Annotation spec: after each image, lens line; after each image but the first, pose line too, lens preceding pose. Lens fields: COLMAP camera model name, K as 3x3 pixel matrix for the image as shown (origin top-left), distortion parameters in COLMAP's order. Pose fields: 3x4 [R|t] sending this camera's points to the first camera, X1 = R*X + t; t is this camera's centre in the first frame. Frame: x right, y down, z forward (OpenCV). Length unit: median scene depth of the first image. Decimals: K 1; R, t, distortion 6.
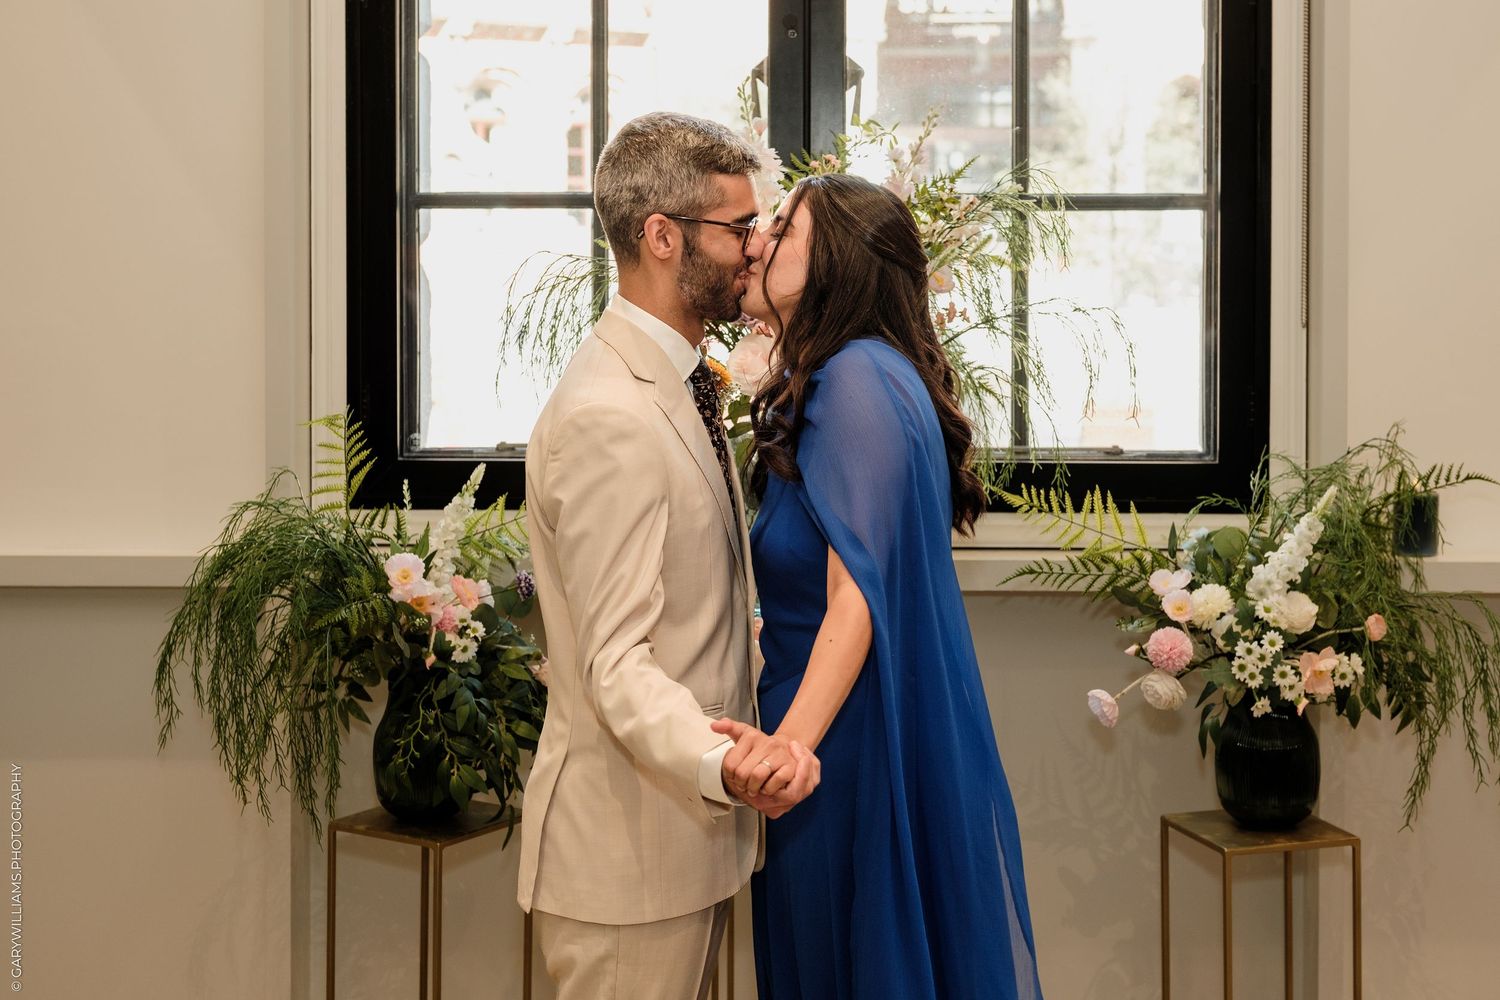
lens RADIAL K [[2300.7, 0, 867.9], [0, 2300.7, 498.6], [0, 0, 1]] dist [0.006128, -0.033170]
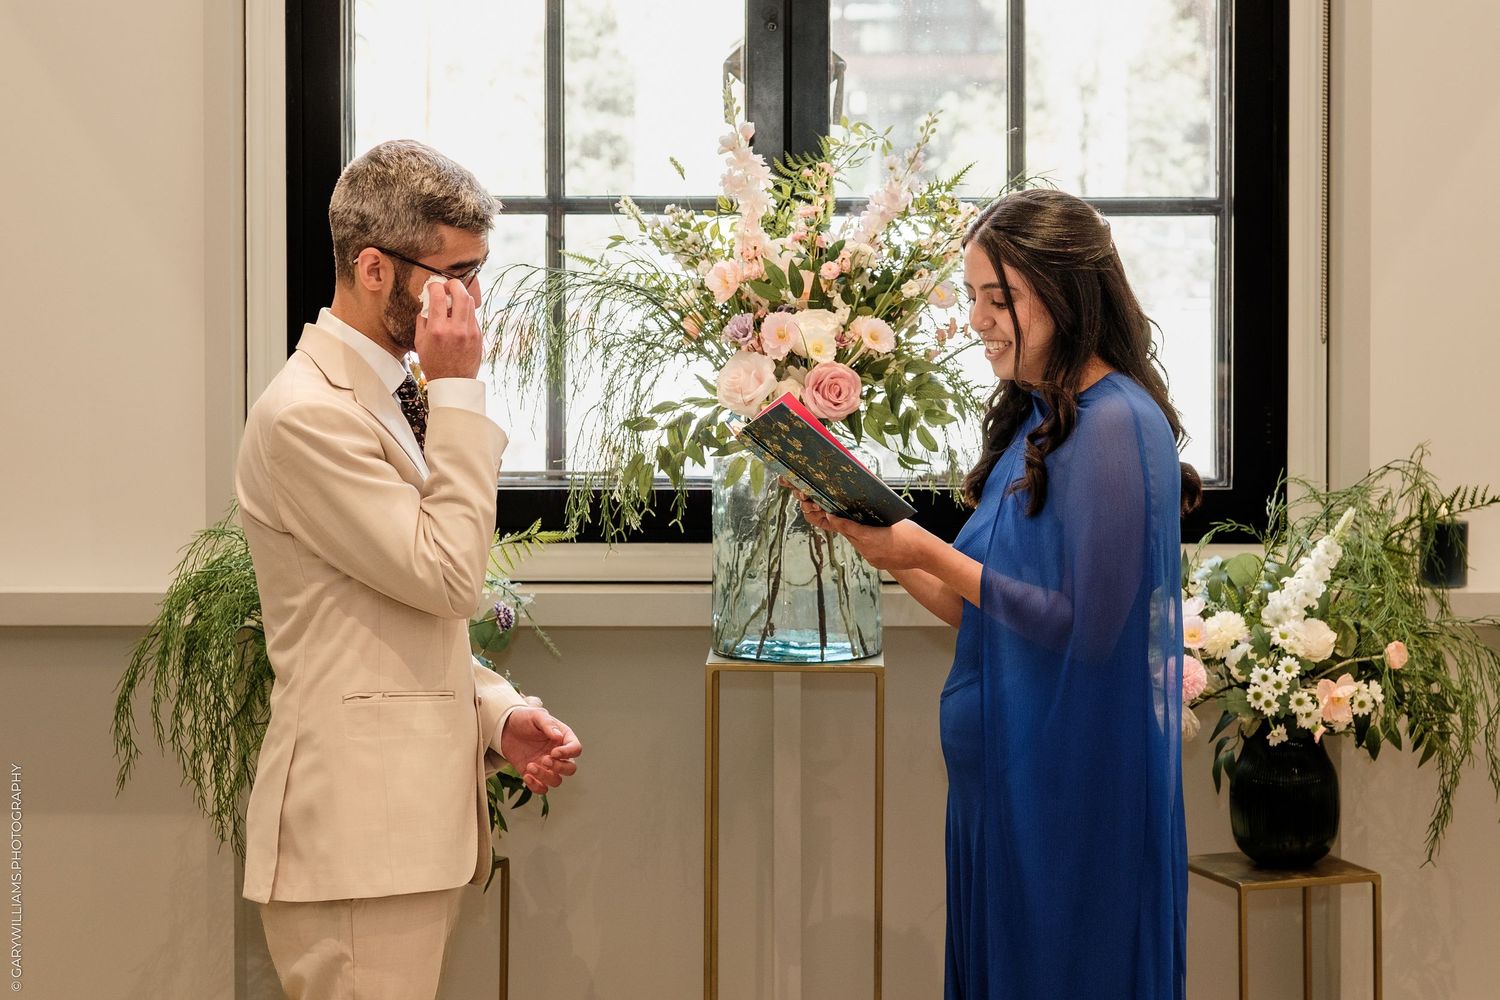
lens RADIAL K [[3340.1, 0, 750.4], [0, 3340.1, 601.7], [0, 0, 1]] dist [0.040372, -0.234448]
pose [[0.999963, -0.002568, 0.008203, -0.060702], [0.002529, 0.999986, 0.004733, 0.026211], [-0.008216, -0.004712, 0.999955, -0.395038]]
